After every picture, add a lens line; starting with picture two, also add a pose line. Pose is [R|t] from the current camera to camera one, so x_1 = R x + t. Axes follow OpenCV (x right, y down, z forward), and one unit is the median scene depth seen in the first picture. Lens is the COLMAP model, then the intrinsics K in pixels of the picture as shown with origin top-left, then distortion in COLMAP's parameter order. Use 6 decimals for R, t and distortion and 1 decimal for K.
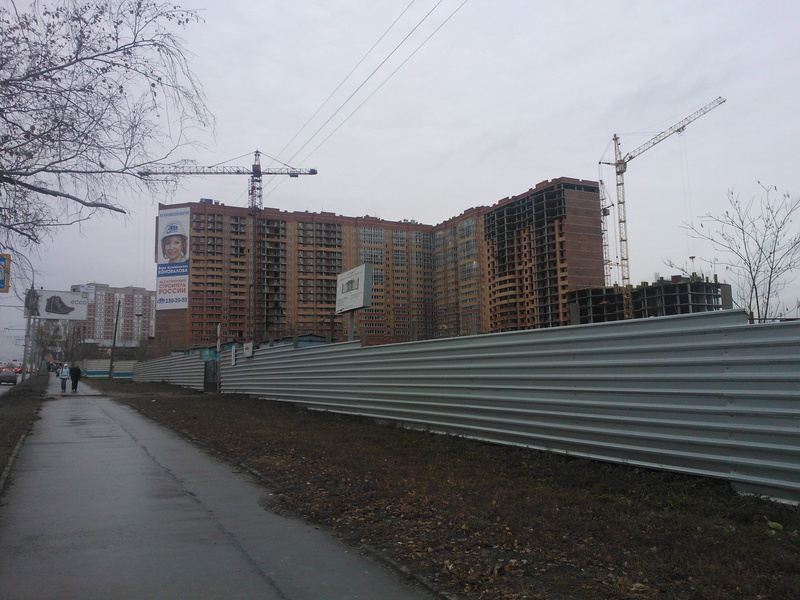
lens RADIAL K [[670.5, 0, 400.0], [0, 670.5, 300.0], [0, 0, 1]] dist [0.181491, -0.394582]
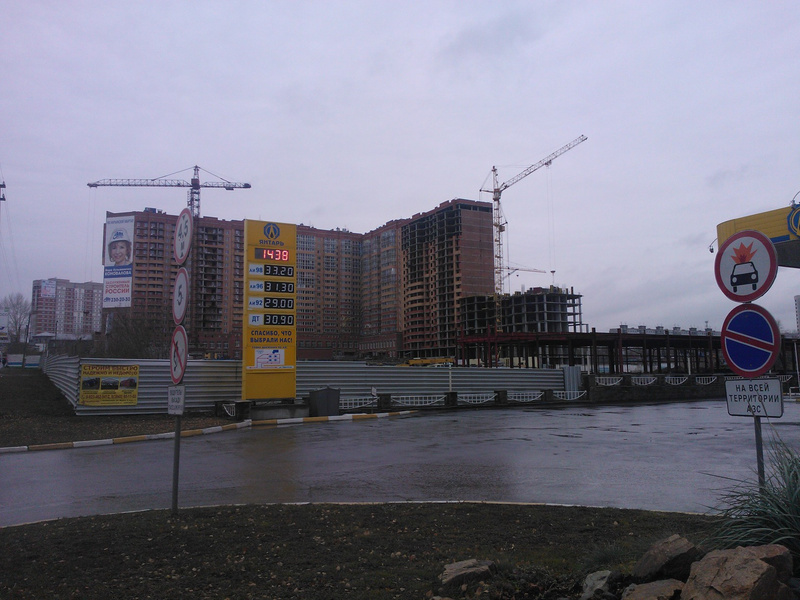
lens RADIAL K [[670.5, 0, 400.0], [0, 670.5, 300.0], [0, 0, 1]] dist [0.181491, -0.394582]
pose [[0.999447, 0.014219, 0.030075, 0.092920], [-0.014470, 0.999862, 0.008131, -0.014263], [-0.029955, -0.008562, 0.999515, -0.127920]]
